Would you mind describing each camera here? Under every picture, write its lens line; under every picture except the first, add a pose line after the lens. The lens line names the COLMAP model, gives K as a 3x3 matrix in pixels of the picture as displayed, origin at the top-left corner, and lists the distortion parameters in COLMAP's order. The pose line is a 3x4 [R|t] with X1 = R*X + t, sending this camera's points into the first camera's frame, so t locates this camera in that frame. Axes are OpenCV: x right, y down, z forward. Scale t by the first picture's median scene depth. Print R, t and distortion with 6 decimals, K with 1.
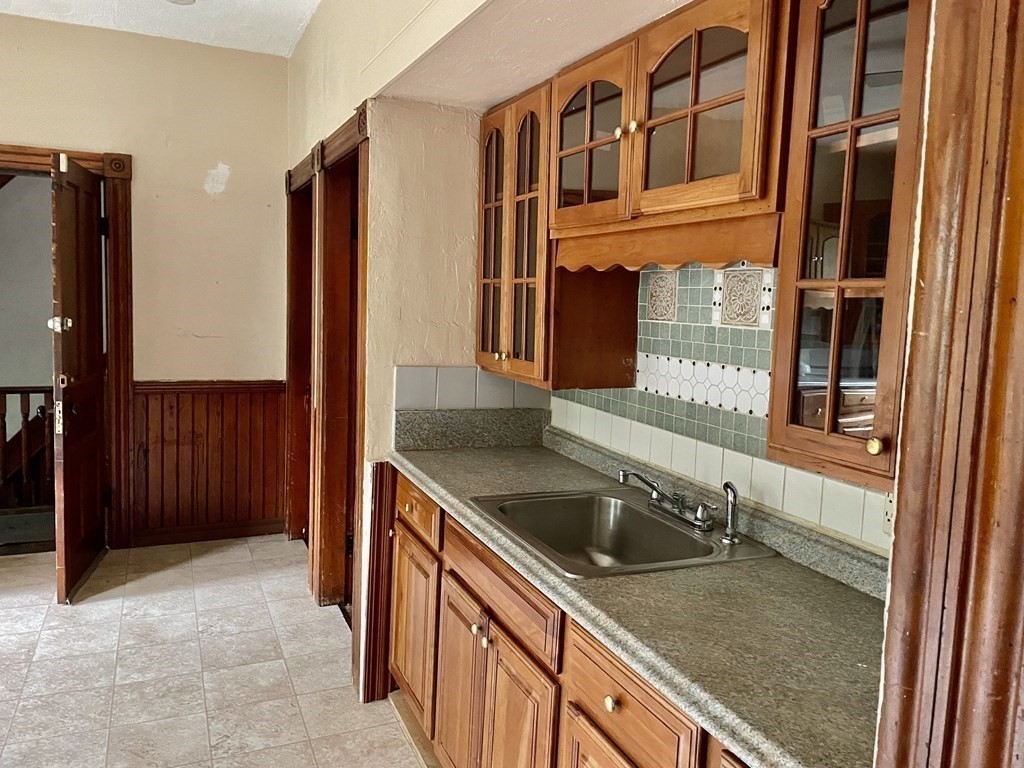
lens RADIAL K [[785.8, 0, 514.6], [0, 785.8, 380.7], [0, 0, 1]] dist [0.074657, -0.052869]
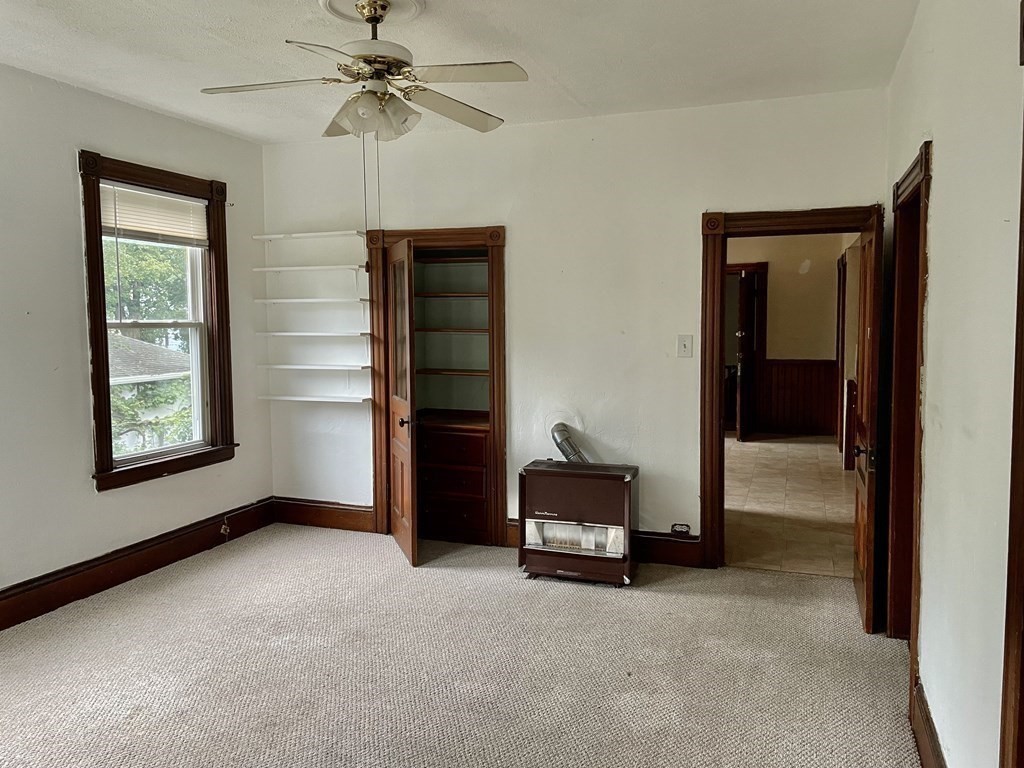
lens RADIAL K [[785.8, 0, 507.5], [0, 785.8, 388.7], [0, 0, 1]] dist [0.074657, -0.052869]
pose [[0.717188, 0.014893, -0.696721, 0.714781], [-0.021508, 0.999768, -0.000768, 0.129430], [0.696548, 0.015536, 0.717342, -1.427715]]
